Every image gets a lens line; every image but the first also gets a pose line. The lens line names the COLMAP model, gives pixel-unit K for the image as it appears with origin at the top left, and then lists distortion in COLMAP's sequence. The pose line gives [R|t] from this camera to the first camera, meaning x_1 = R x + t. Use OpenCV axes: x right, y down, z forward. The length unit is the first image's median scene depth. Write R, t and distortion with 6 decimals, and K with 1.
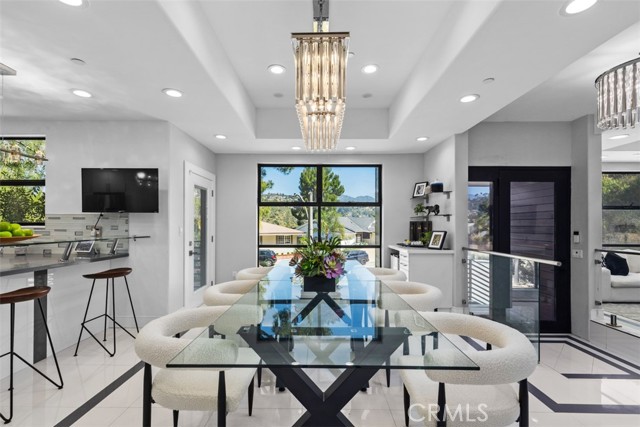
lens RADIAL K [[292.3, 0, 321.8], [0, 292.3, 224.1], [0, 0, 1]] dist [-0.004207, -0.000932]
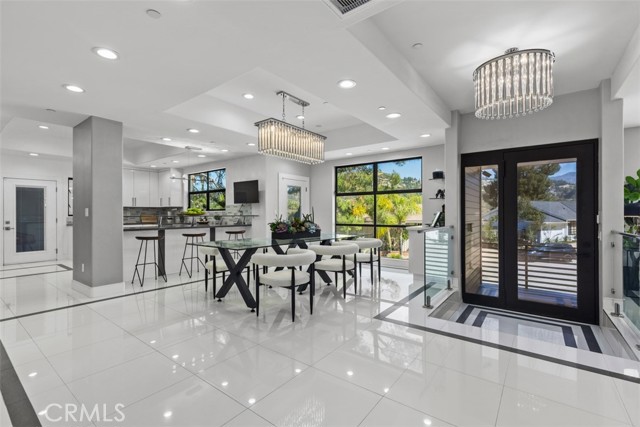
lens RADIAL K [[292.3, 0, 320.6], [0, 292.3, 217.5], [0, 0, 1]] dist [-0.004207, -0.000932]
pose [[0.793874, 0.002717, -0.608077, 0.893188], [0.007750, 0.999864, 0.014585, 0.031219], [0.608033, -0.016292, 0.793744, -0.268616]]
